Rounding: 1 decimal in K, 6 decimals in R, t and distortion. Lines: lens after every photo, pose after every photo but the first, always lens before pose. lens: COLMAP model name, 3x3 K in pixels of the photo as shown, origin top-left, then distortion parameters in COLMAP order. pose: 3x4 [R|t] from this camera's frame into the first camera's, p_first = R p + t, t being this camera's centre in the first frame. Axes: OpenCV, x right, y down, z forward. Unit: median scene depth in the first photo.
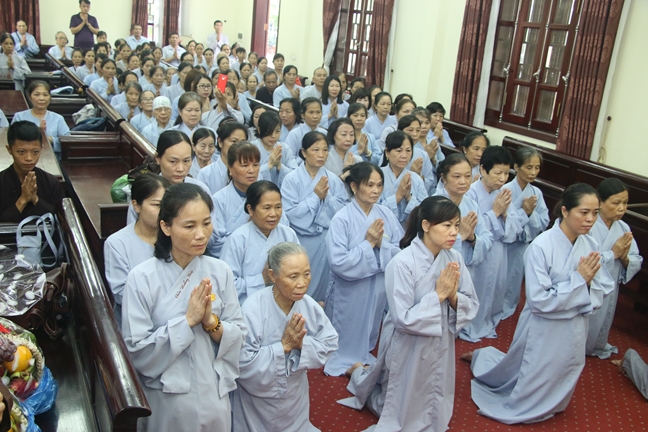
lens RADIAL K [[662.6, 0, 324.0], [0, 662.6, 216.0], [0, 0, 1]] dist [-0.024139, -0.003273]
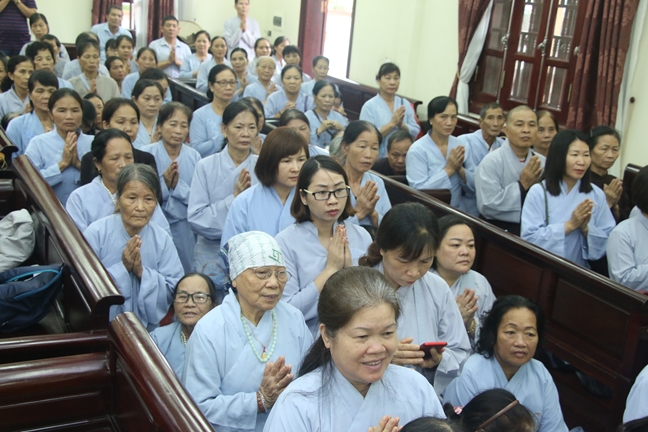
lens RADIAL K [[867.6, 0, 324.0], [0, 867.6, 216.0], [0, 0, 1]] dist [0.117740, 0.069896]
pose [[0.999958, -0.000745, -0.009173, -0.107040], [0.000452, 0.999490, -0.031945, -0.098805], [0.009192, 0.031940, 0.999448, 0.301495]]
